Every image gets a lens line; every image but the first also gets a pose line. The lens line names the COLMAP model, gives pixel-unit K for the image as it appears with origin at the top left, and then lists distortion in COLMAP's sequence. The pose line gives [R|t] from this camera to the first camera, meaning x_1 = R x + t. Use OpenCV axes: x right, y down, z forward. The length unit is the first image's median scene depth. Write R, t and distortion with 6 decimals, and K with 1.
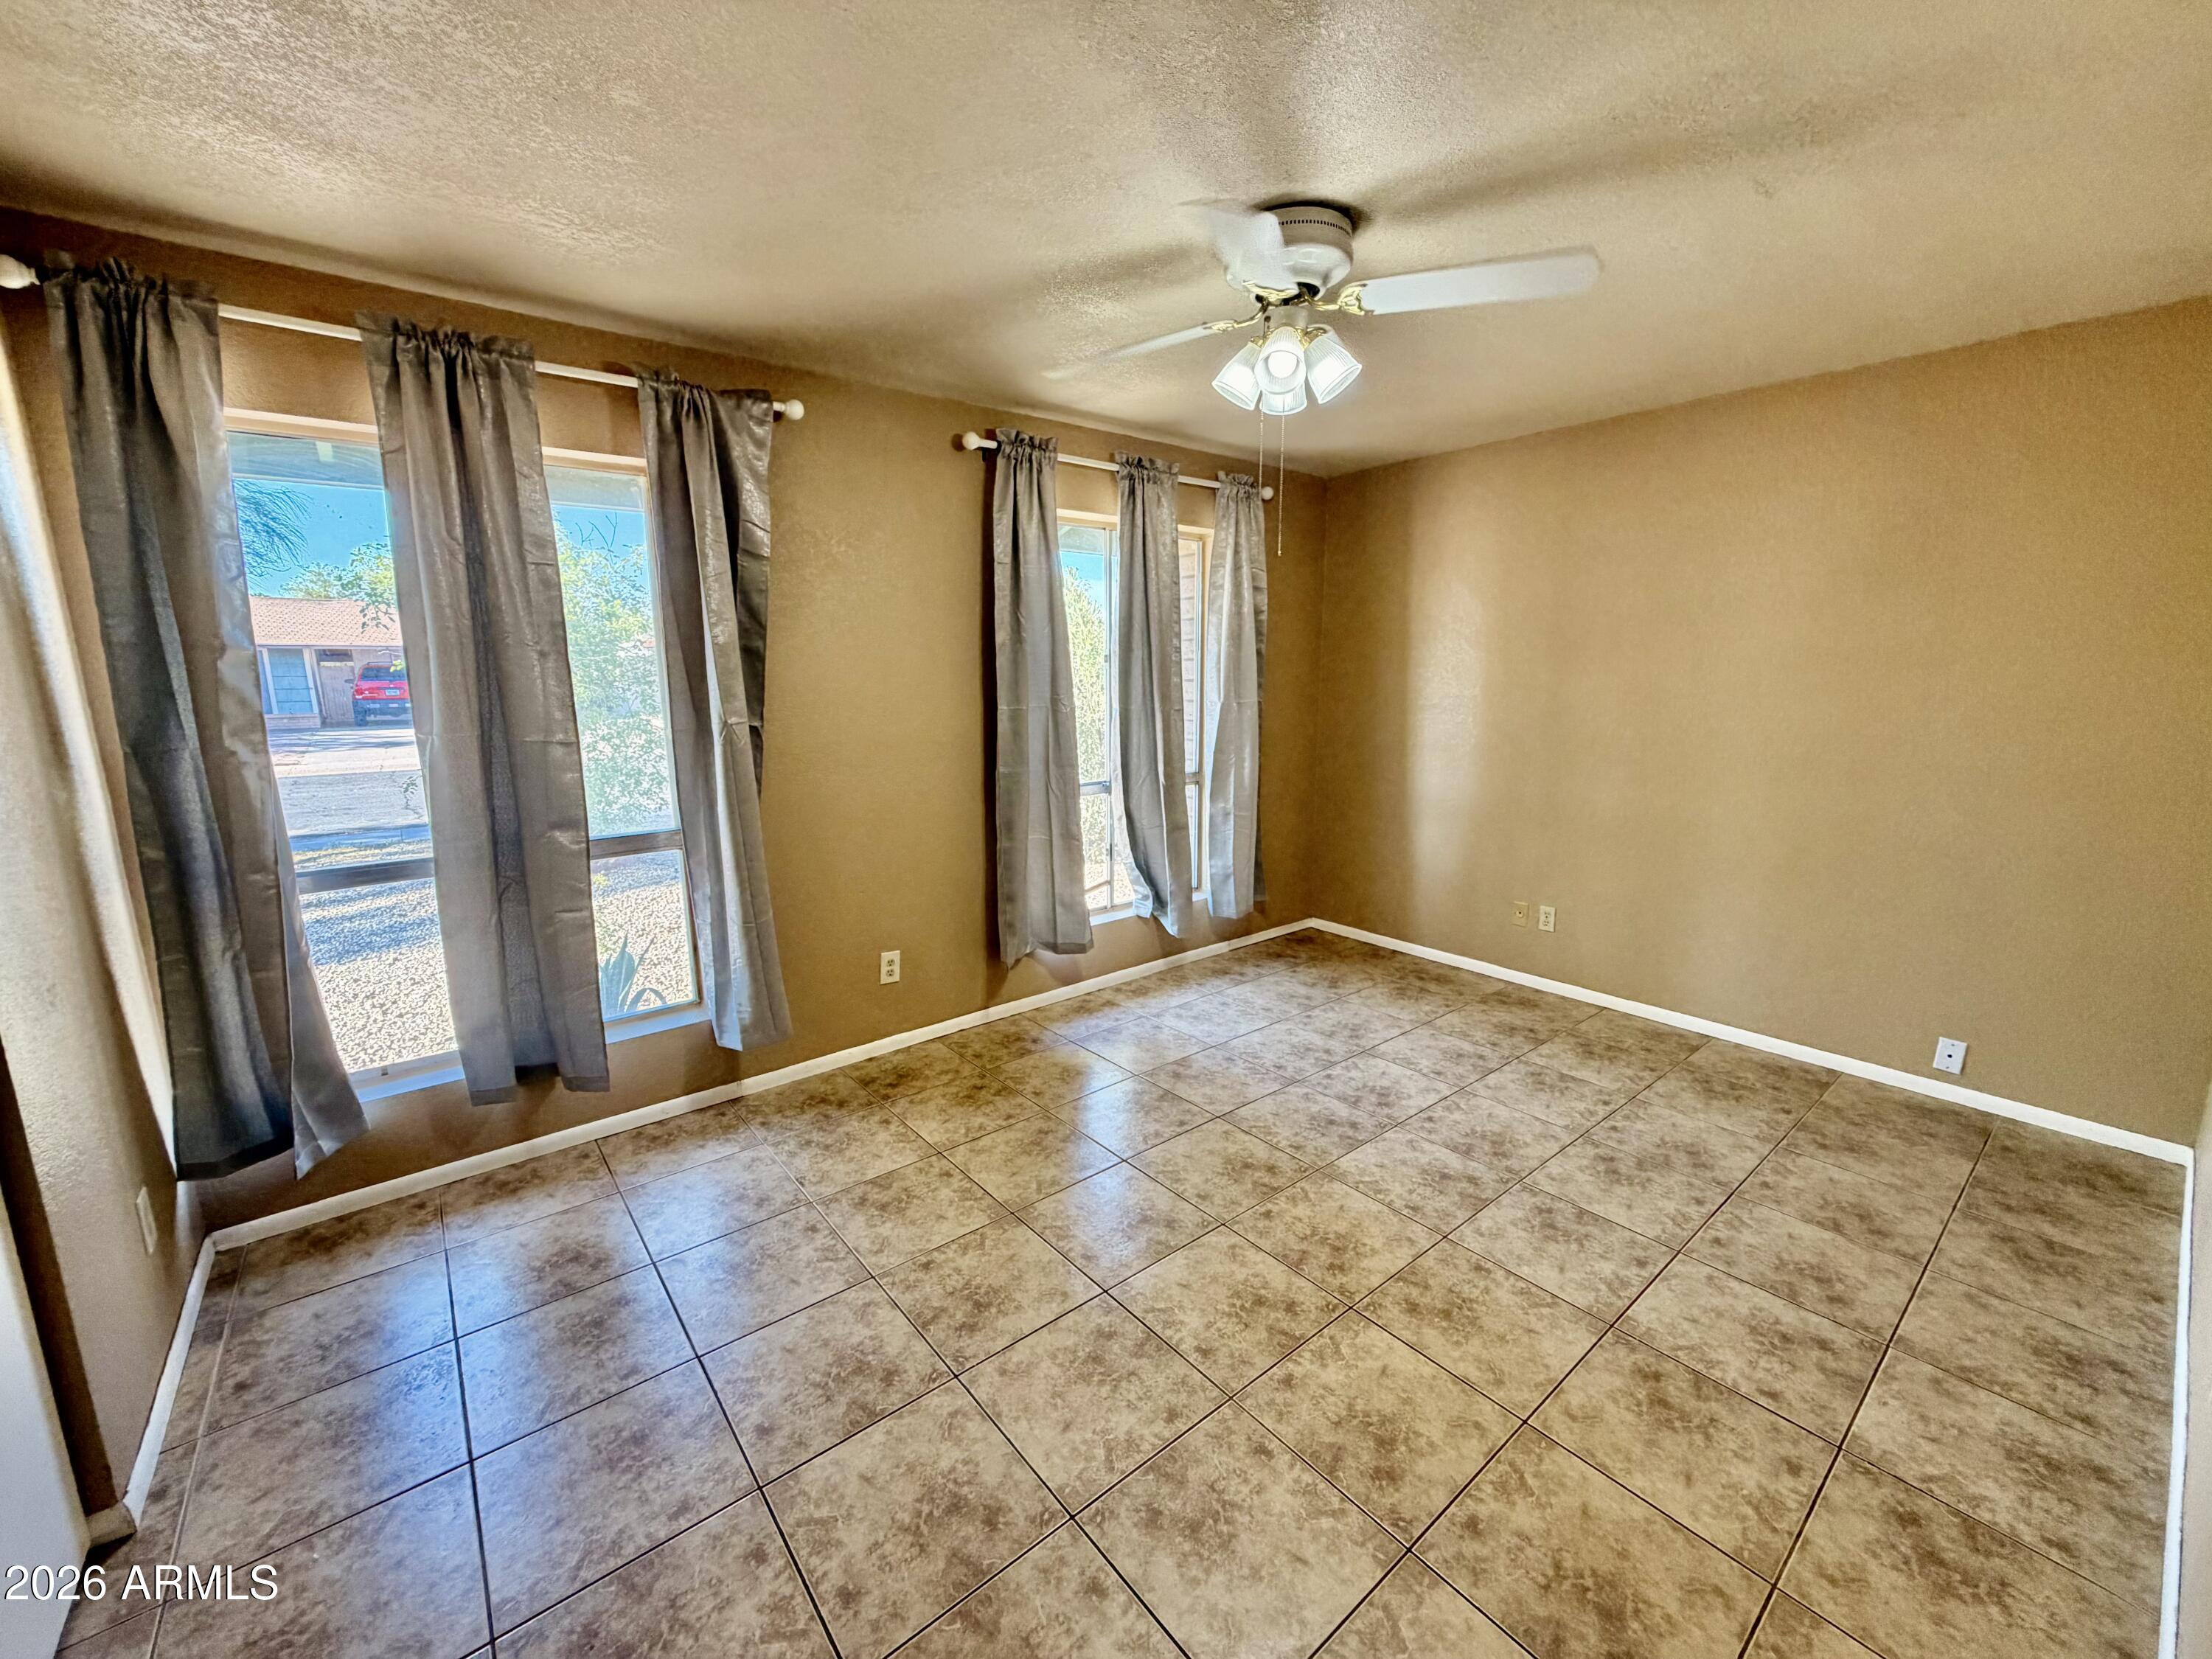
lens RADIAL K [[879.7, 0, 1090.6], [0, 879.7, 827.9], [0, 0, 1]] dist [-0.000007, -0.000231]
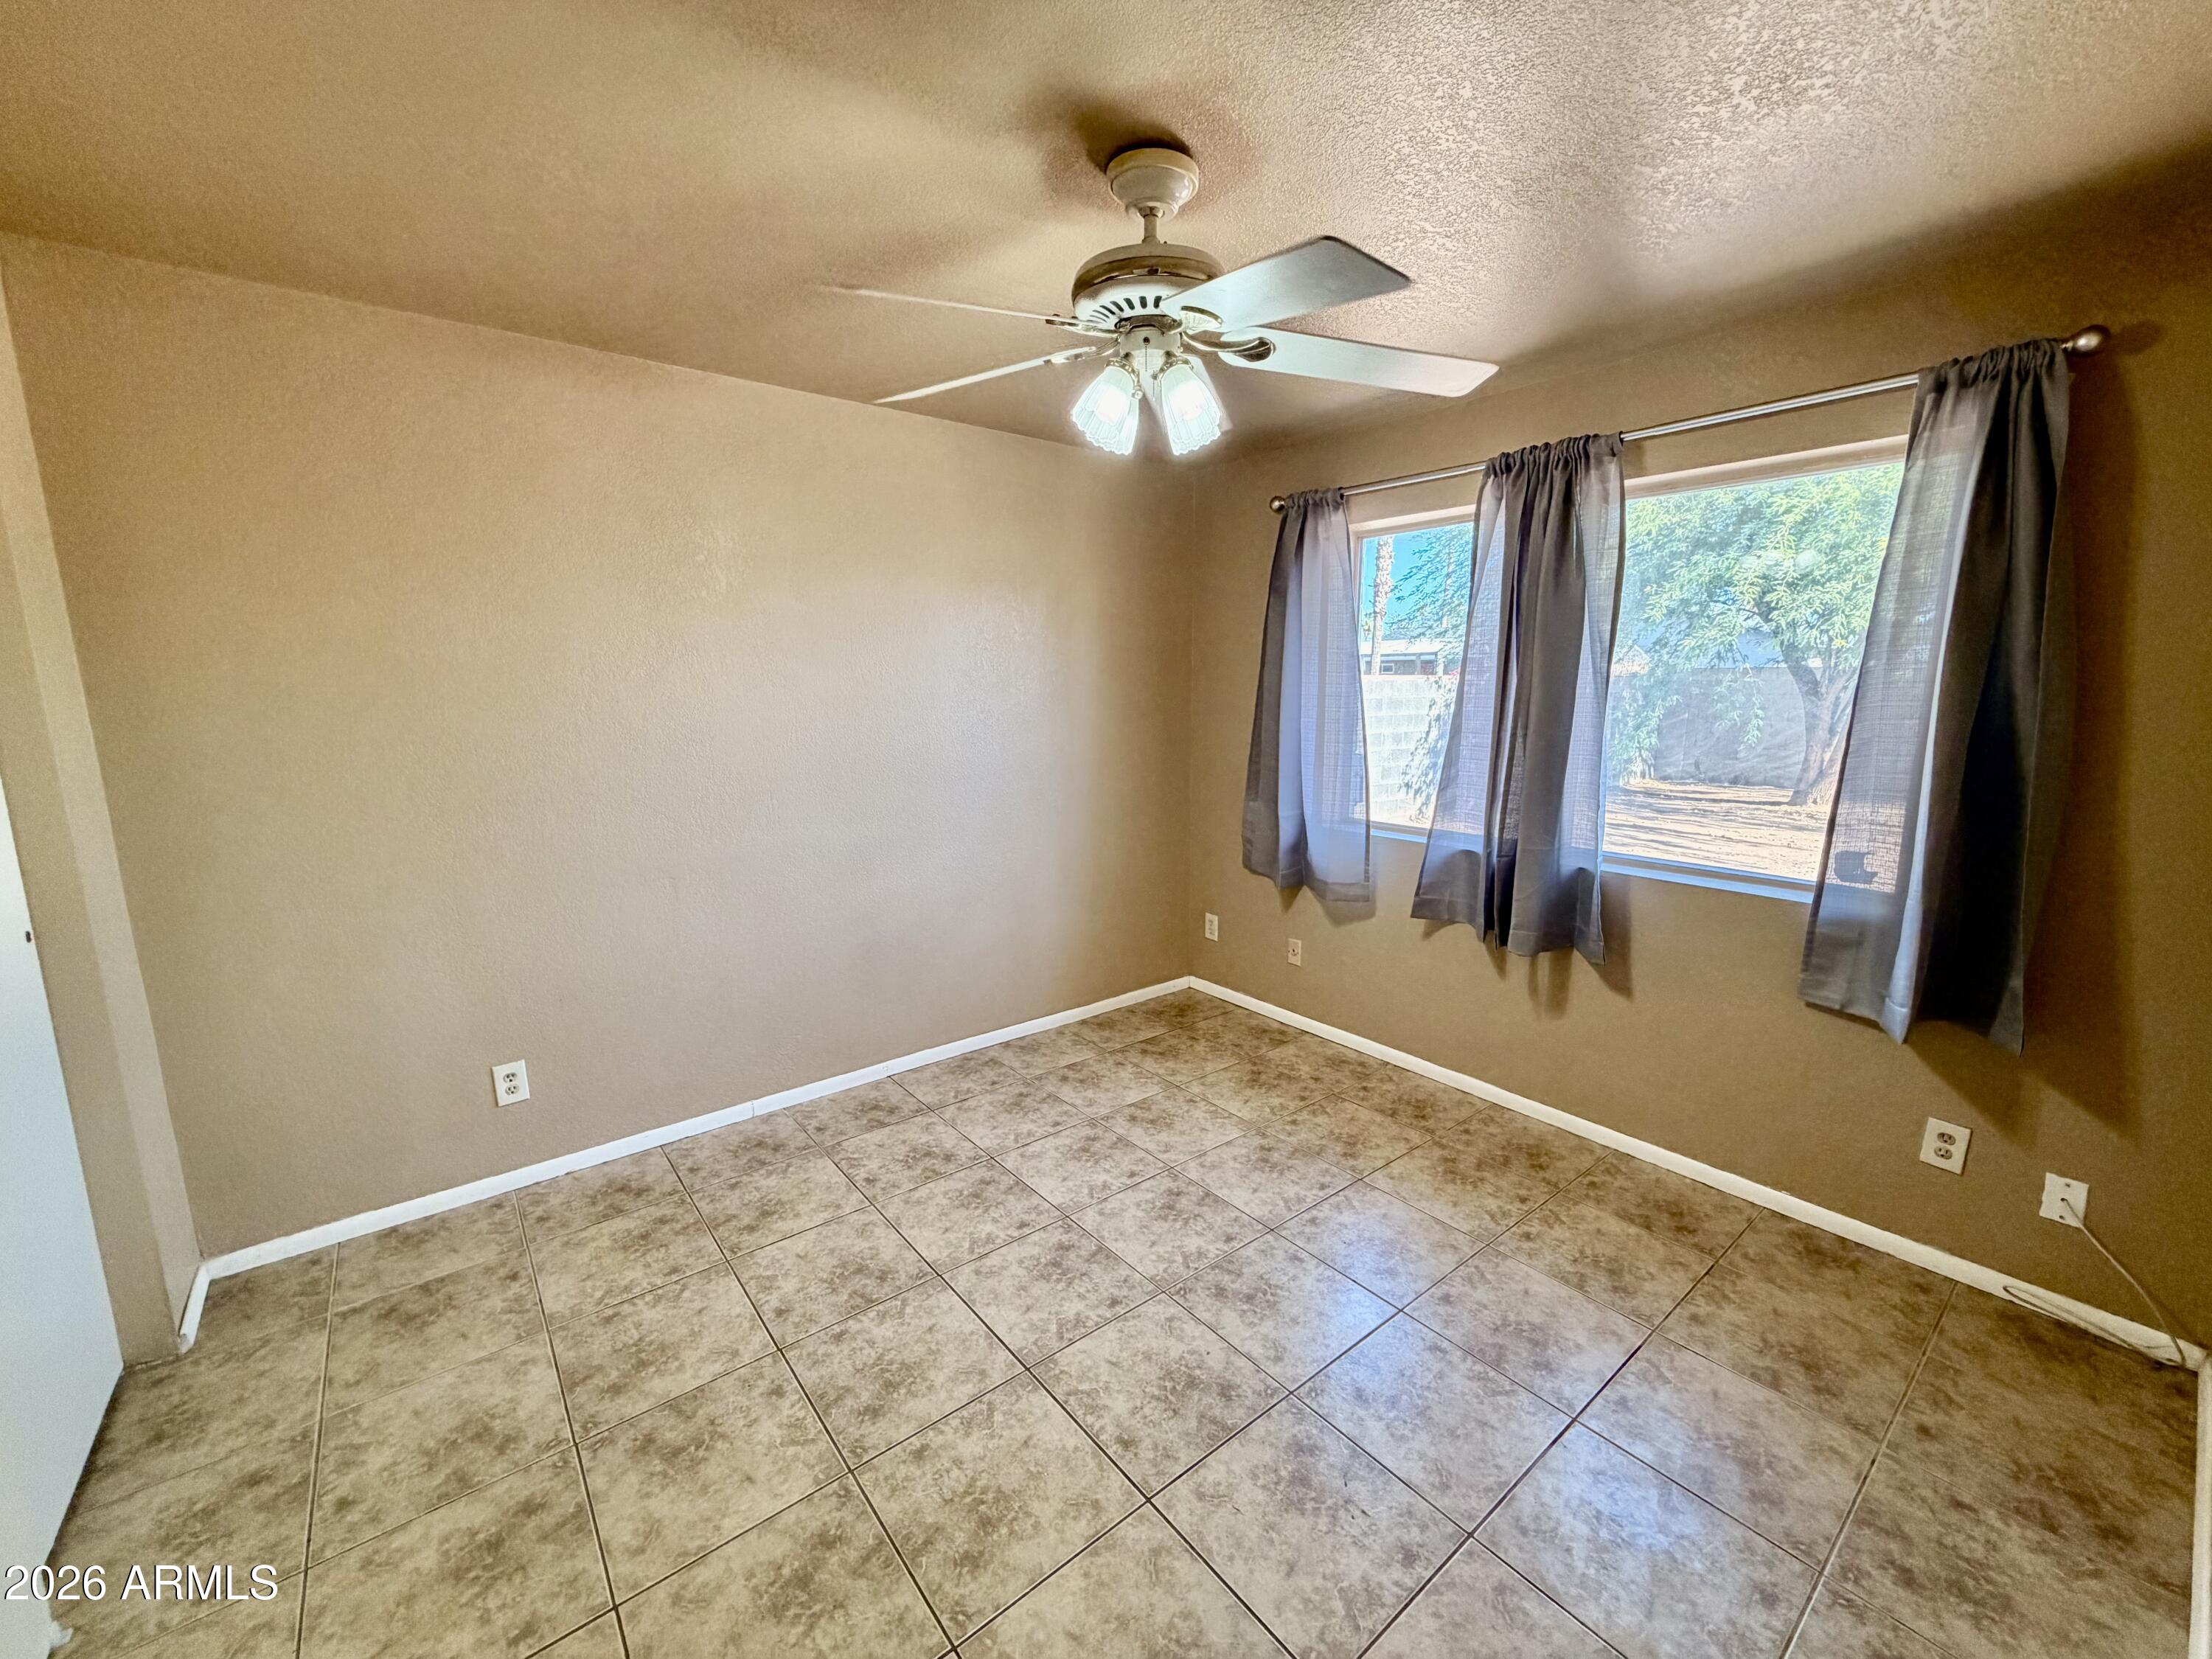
lens RADIAL K [[879.7, 0, 1119.6], [0, 879.7, 834.3], [0, 0, 1]] dist [-0.000007, -0.000231]
pose [[0.999999, -0.001070, 0.000804, 0.128491], [0.001076, 0.999966, -0.008132, -0.021587], [-0.000795, 0.008133, 0.999967, 0.099061]]
